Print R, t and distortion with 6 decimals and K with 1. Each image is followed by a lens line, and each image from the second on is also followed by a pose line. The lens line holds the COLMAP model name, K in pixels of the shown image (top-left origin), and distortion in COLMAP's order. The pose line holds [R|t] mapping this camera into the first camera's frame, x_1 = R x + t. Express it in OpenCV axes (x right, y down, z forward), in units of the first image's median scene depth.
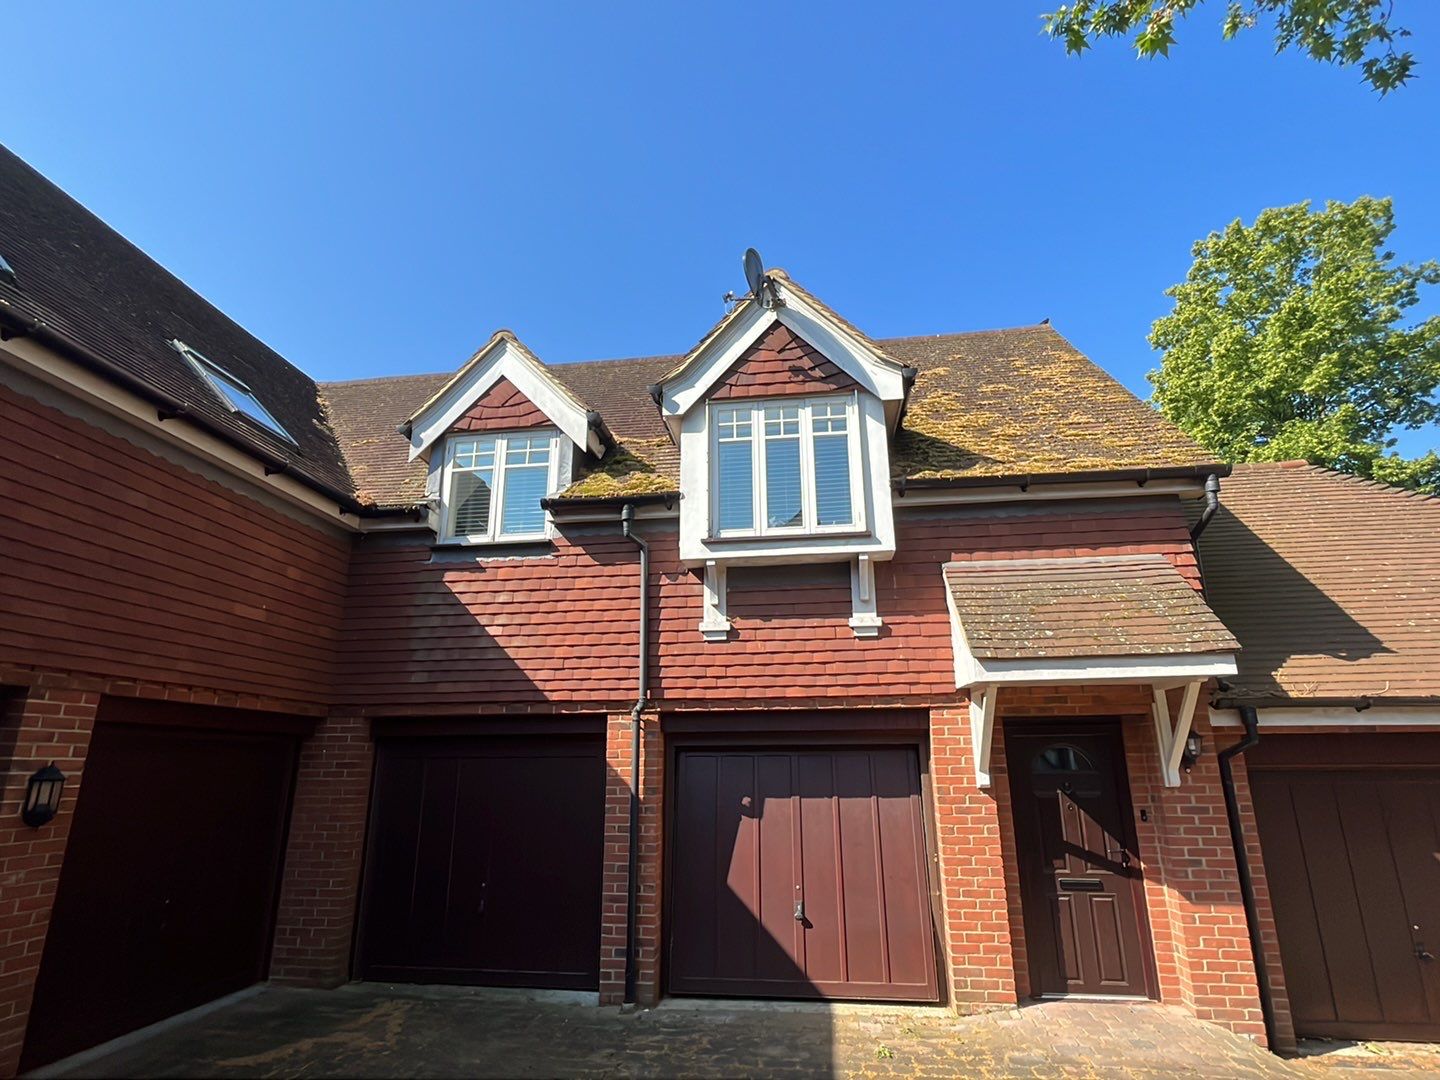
lens RADIAL K [[750.5, 0, 717.6], [0, 750.5, 541.2], [0, 0, 1]] dist [-0.006435, 0.000220]
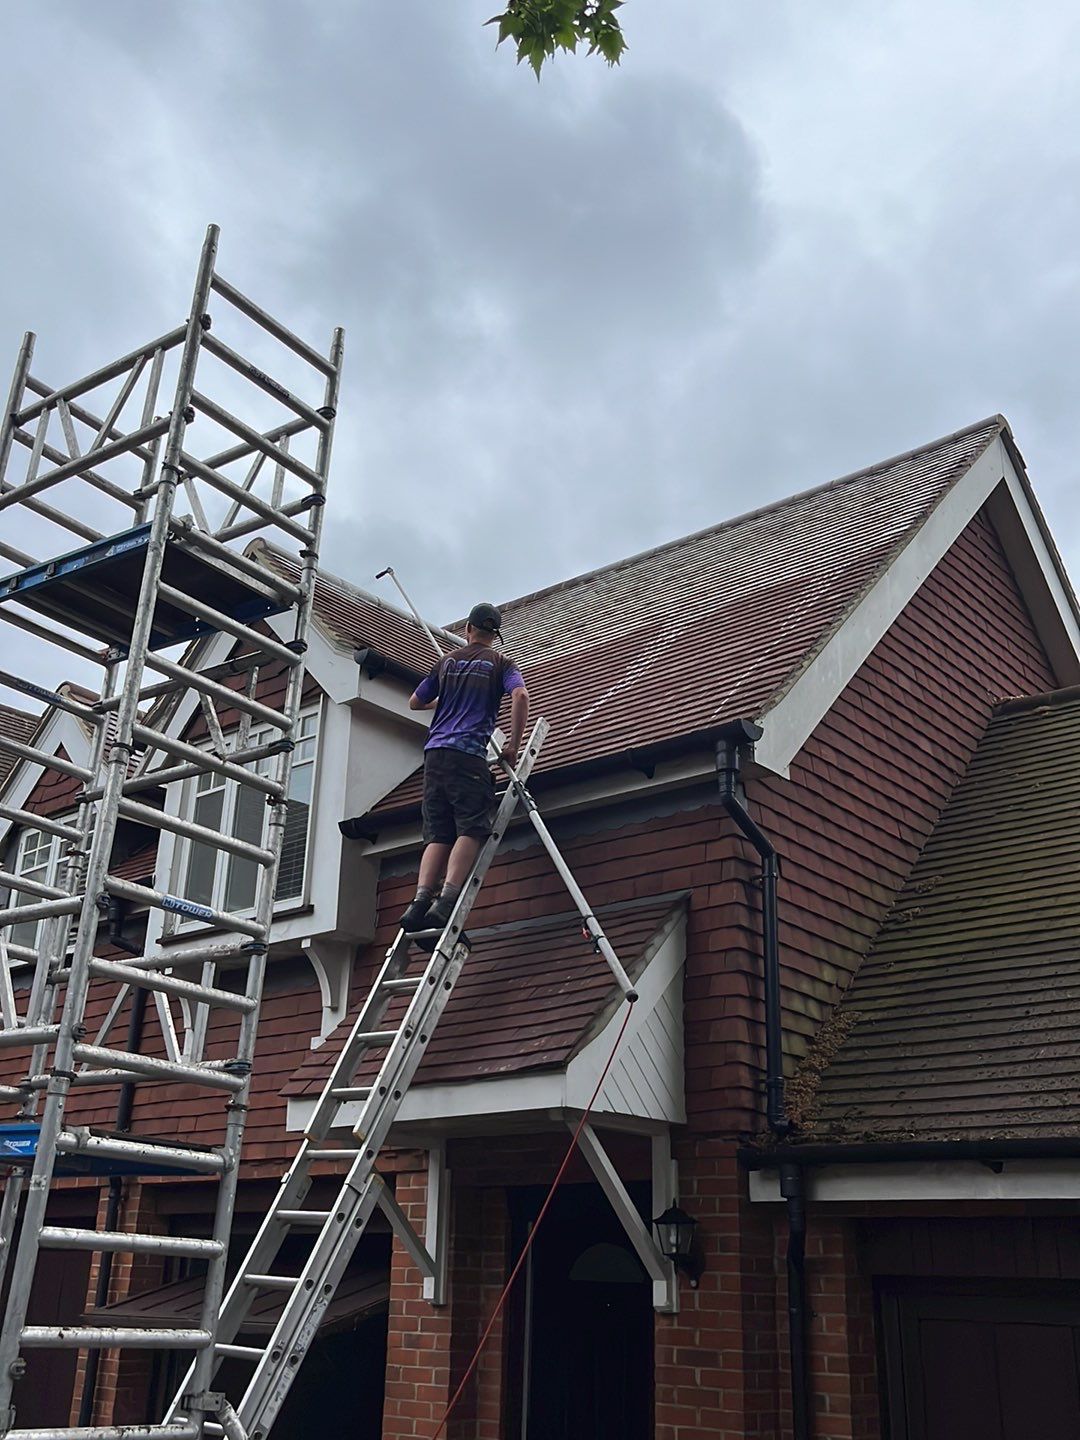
lens RADIAL K [[1398.6, 0, 540.0], [0, 1398.6, 720.0], [0, 0, 1]] dist [0.008636, 0.011986]
pose [[0.835833, -0.181392, -0.518150, 1.000547], [0.125096, 0.981936, -0.141959, 0.024982], [0.534540, 0.053835, 0.843427, 0.032086]]
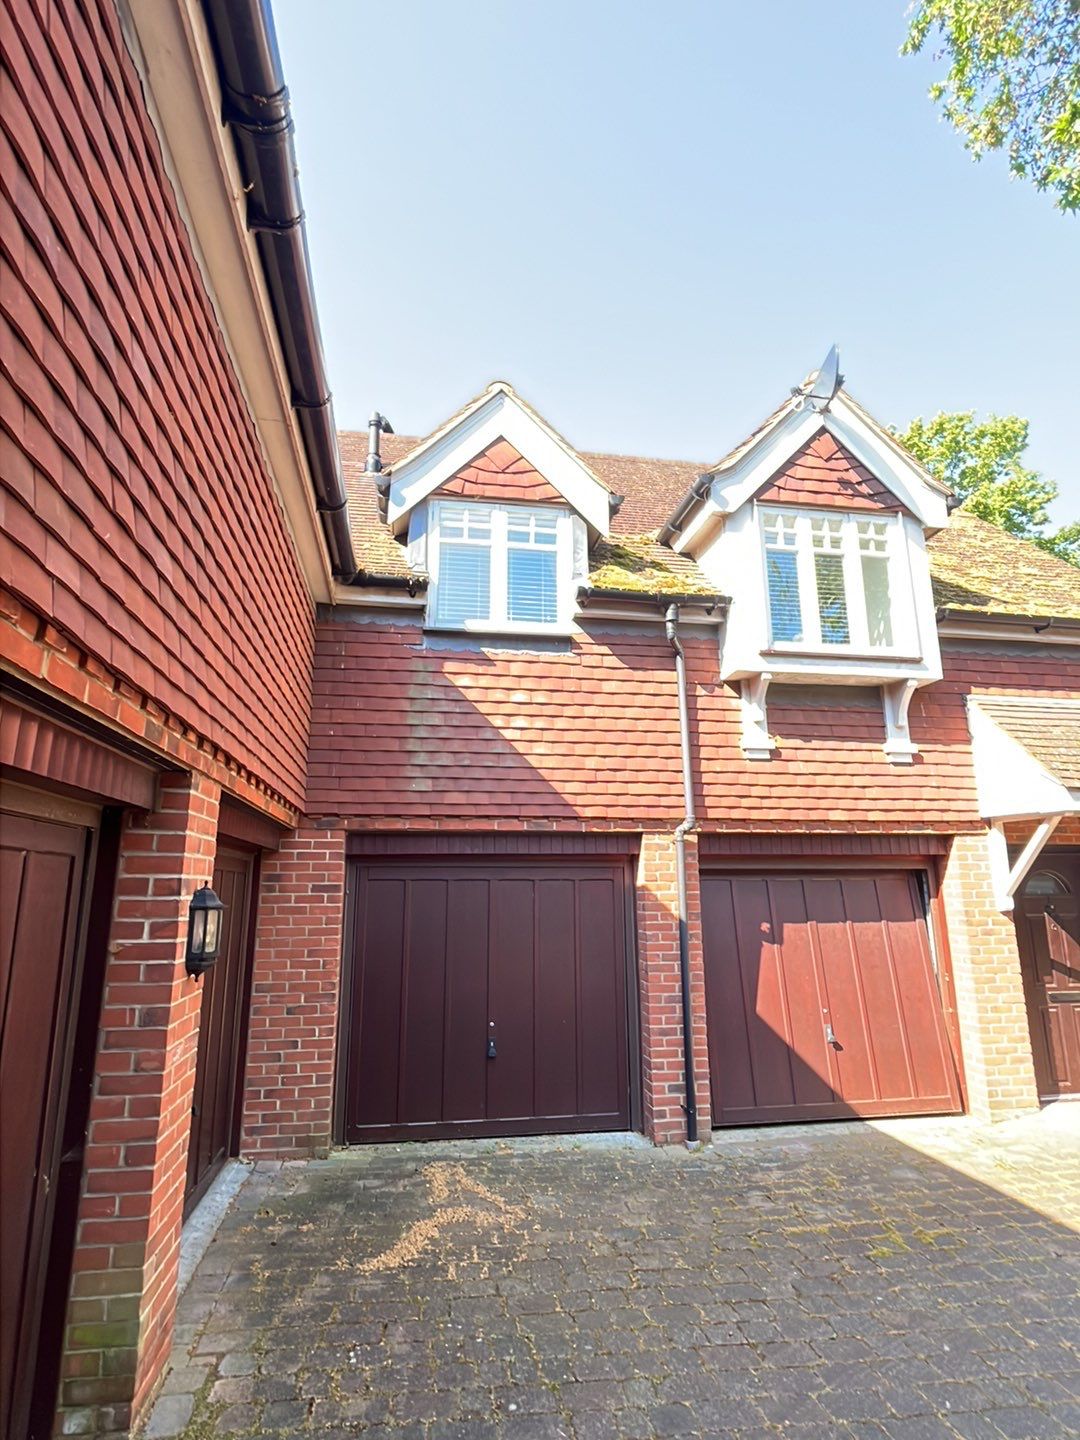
lens RADIAL K [[750.5, 0, 540.0], [0, 750.5, 720.0], [0, 0, 1]] dist [-0.006435, 0.000220]
pose [[0.956417, 0.067146, 0.284178, -0.522934], [-0.084770, 0.995137, 0.050166, 0.058757], [-0.279427, -0.072069, 0.957458, 0.175767]]
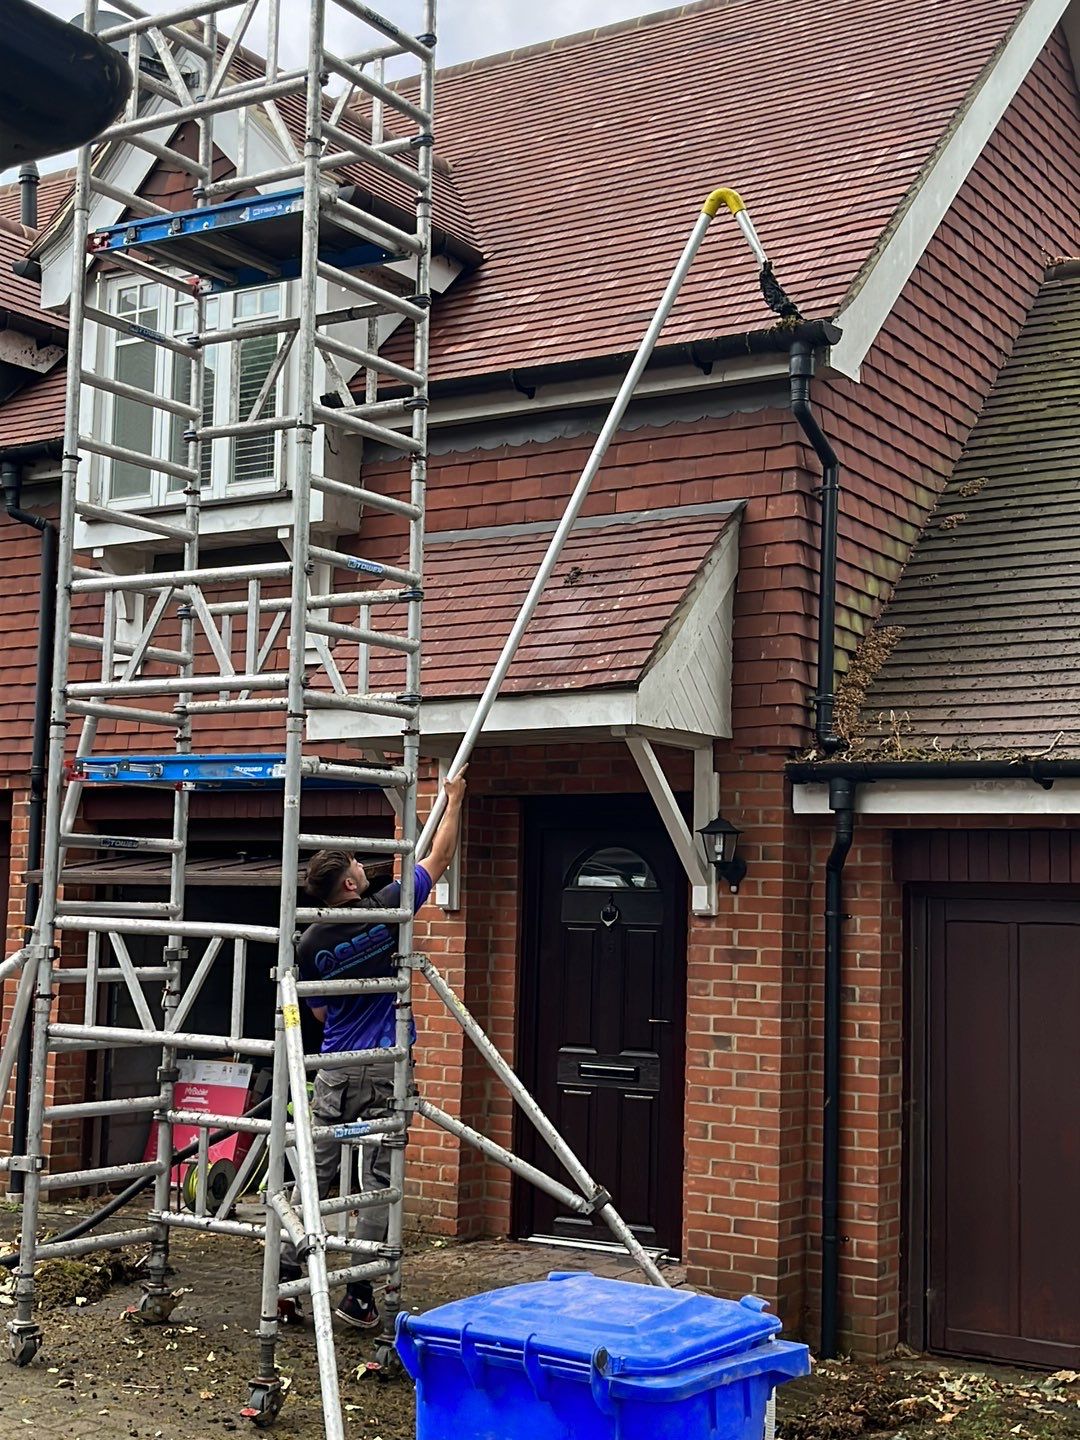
lens RADIAL K [[1951.1, 0, 540.0], [0, 1951.1, 720.0], [0, 0, 1]] dist [0.196432, -0.773248]
pose [[0.902912, -0.015536, -0.429544, 0.988640], [0.094688, 0.981986, 0.163519, -0.066011], [0.419265, -0.188316, 0.888118, -0.310434]]
